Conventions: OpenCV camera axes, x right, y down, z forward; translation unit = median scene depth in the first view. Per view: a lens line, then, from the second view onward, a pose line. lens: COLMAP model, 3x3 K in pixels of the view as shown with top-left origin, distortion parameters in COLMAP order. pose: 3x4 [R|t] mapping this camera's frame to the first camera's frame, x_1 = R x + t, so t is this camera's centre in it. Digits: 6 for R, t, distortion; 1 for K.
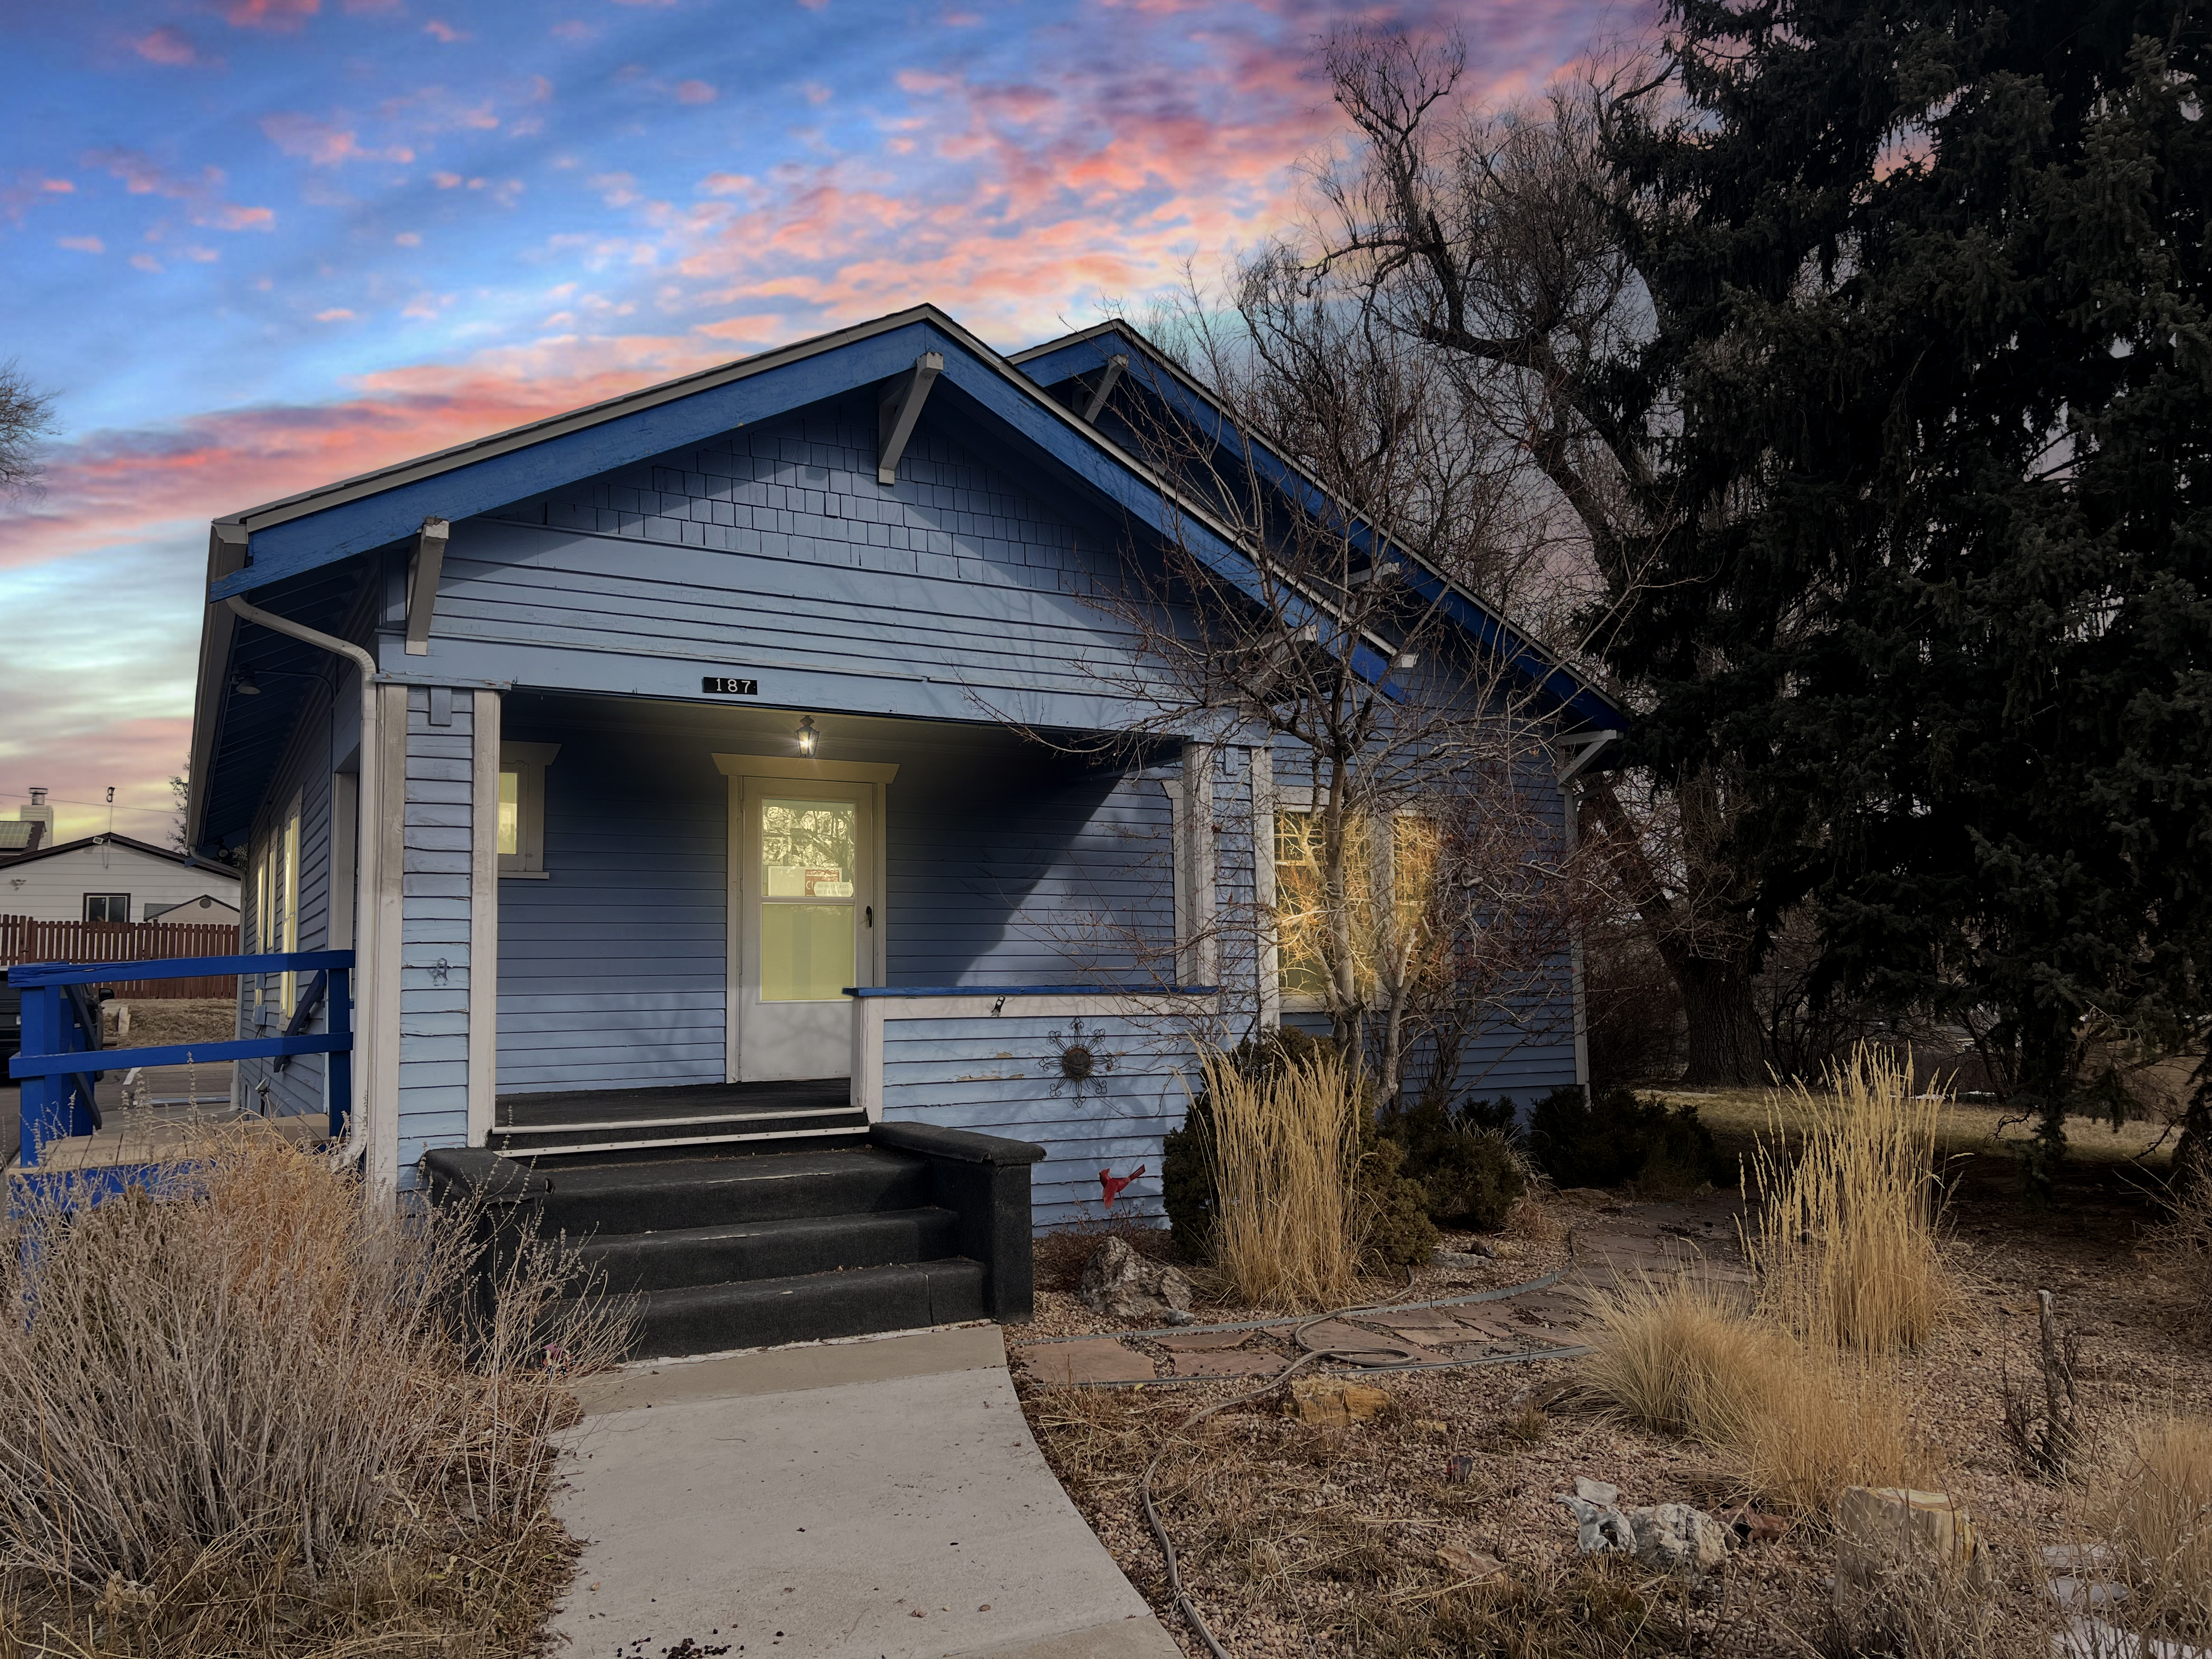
lens RADIAL K [[1657.7, 0, 1115.3], [0, 1657.7, 845.1], [0, 0, 1]] dist [0.083131, -0.098297]
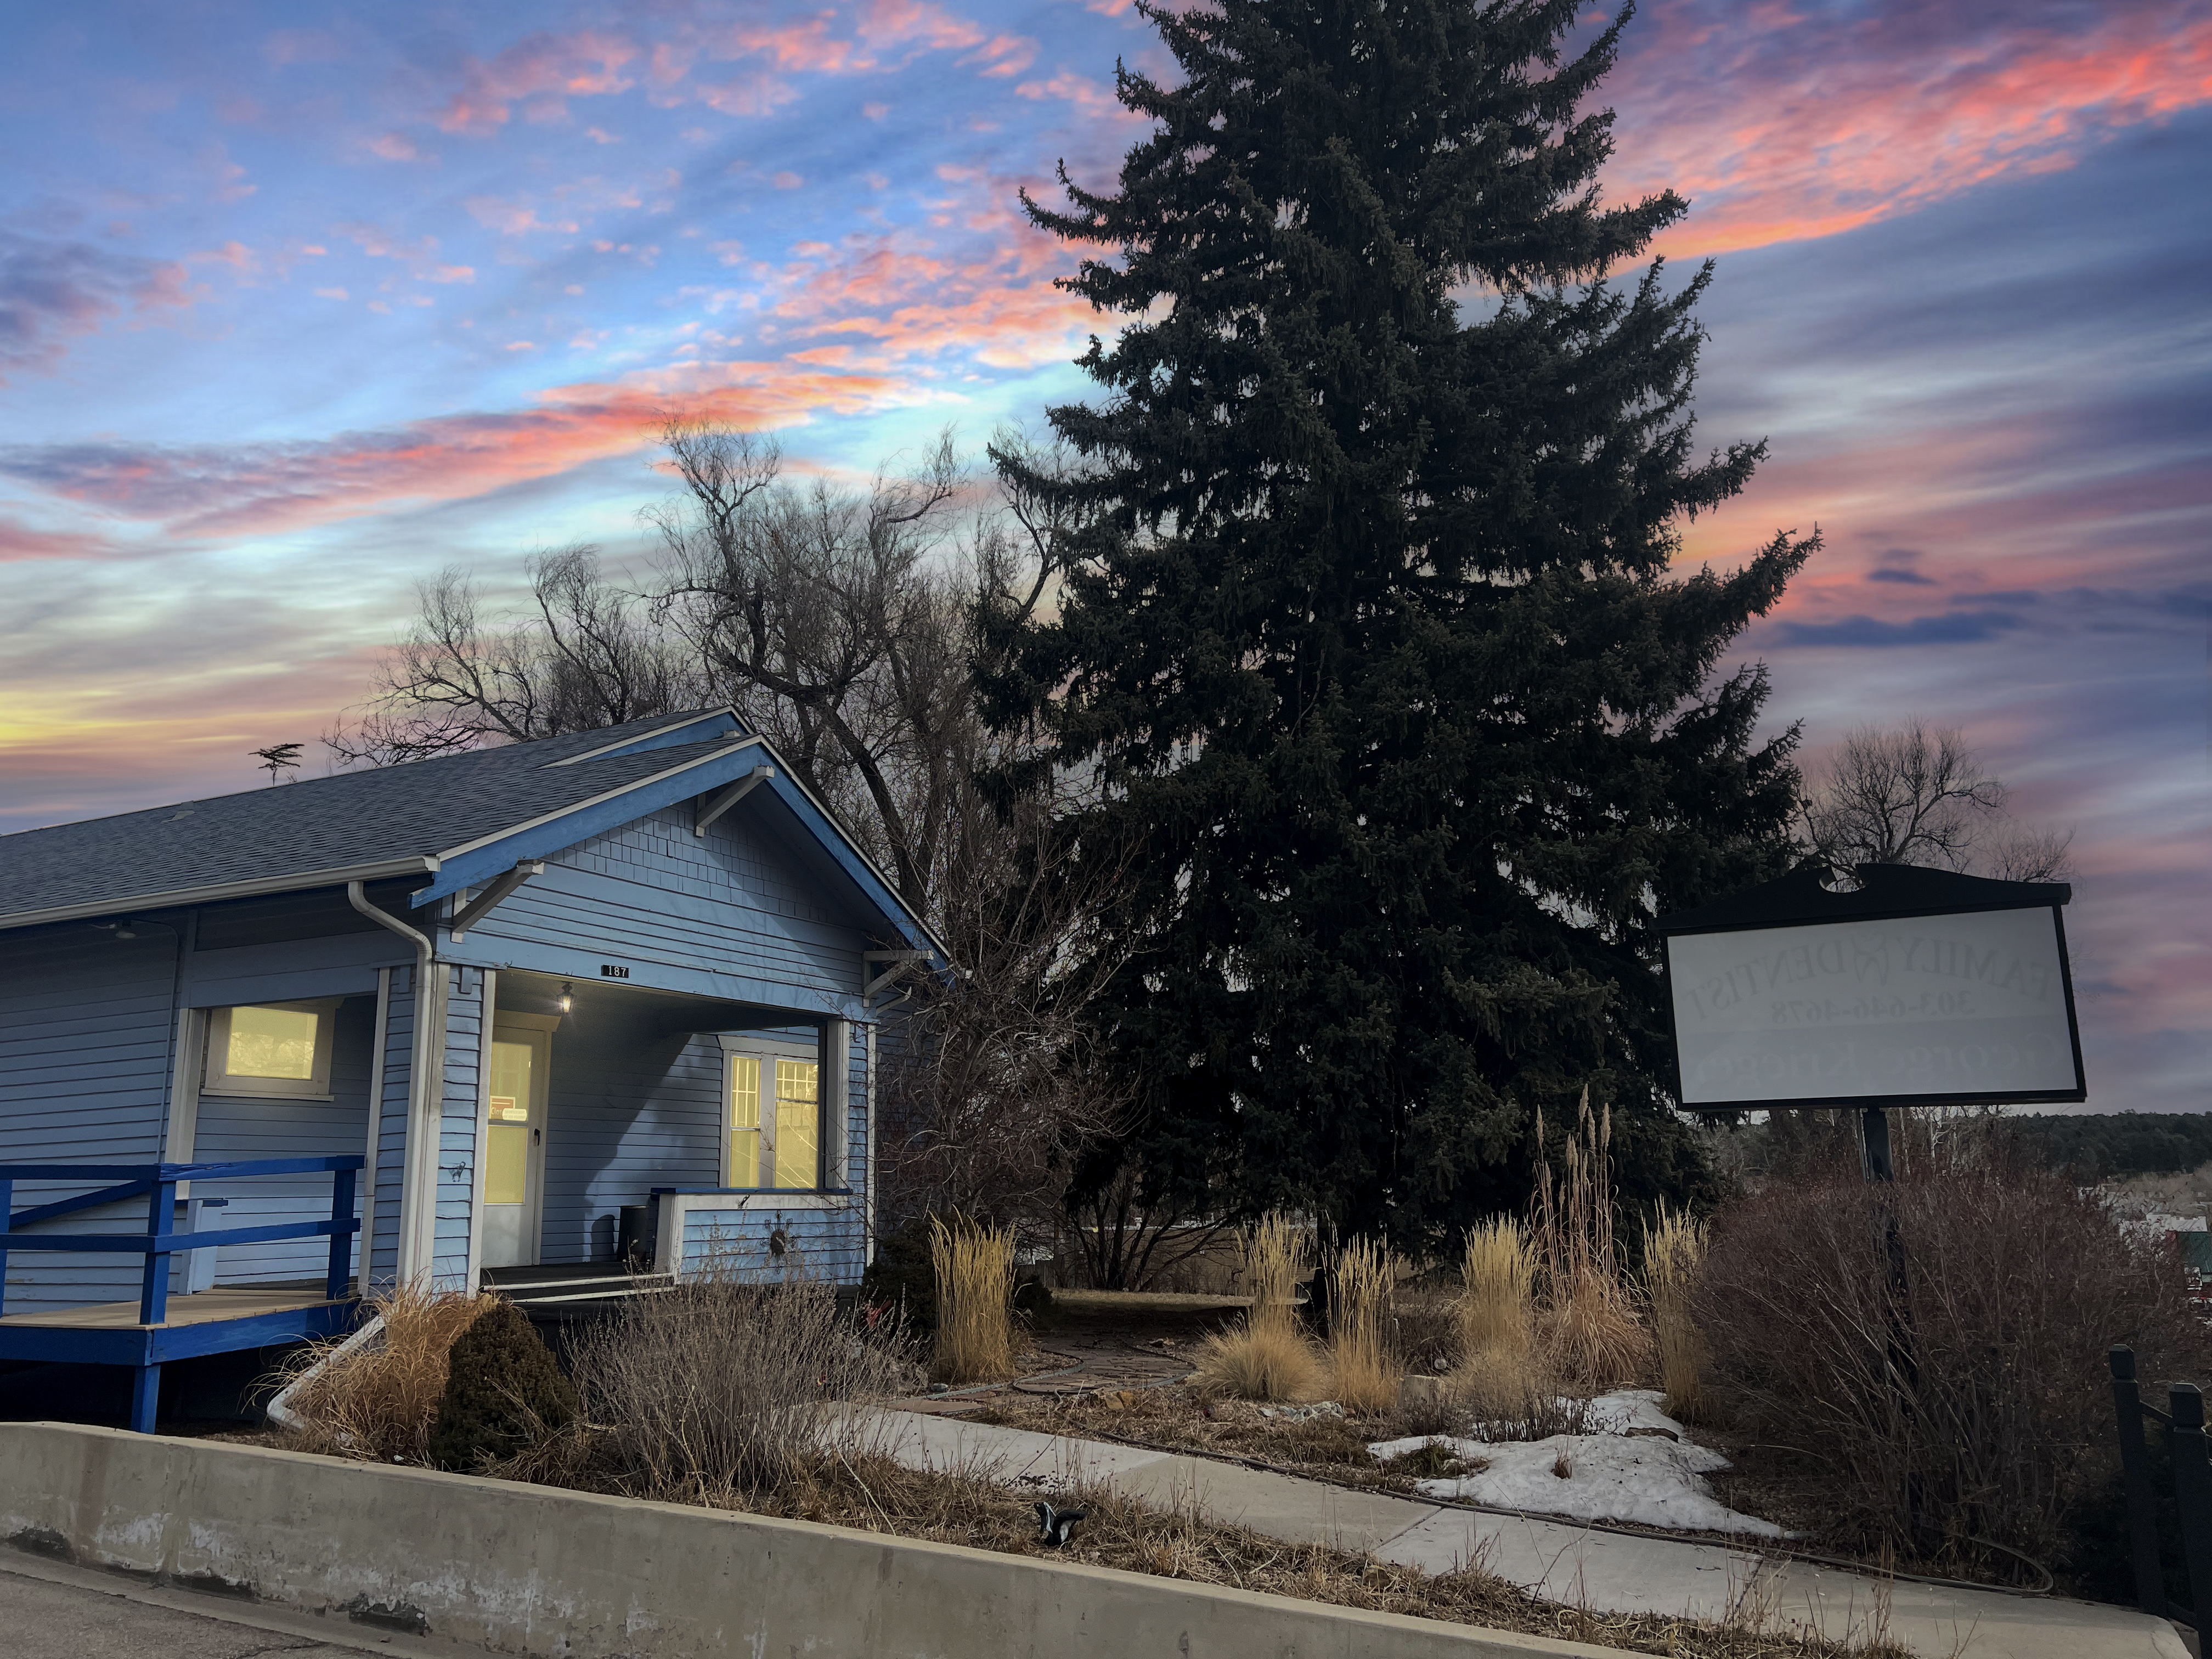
lens RADIAL K [[1657.7, 0, 1115.3], [0, 1657.7, 845.1], [0, 0, 1]] dist [0.083131, -0.098297]
pose [[0.827683, 0.115684, 0.549142, -0.635663], [-0.039003, 0.988015, -0.149351, -0.004750], [-0.559838, 0.102197, 0.822275, -0.407954]]
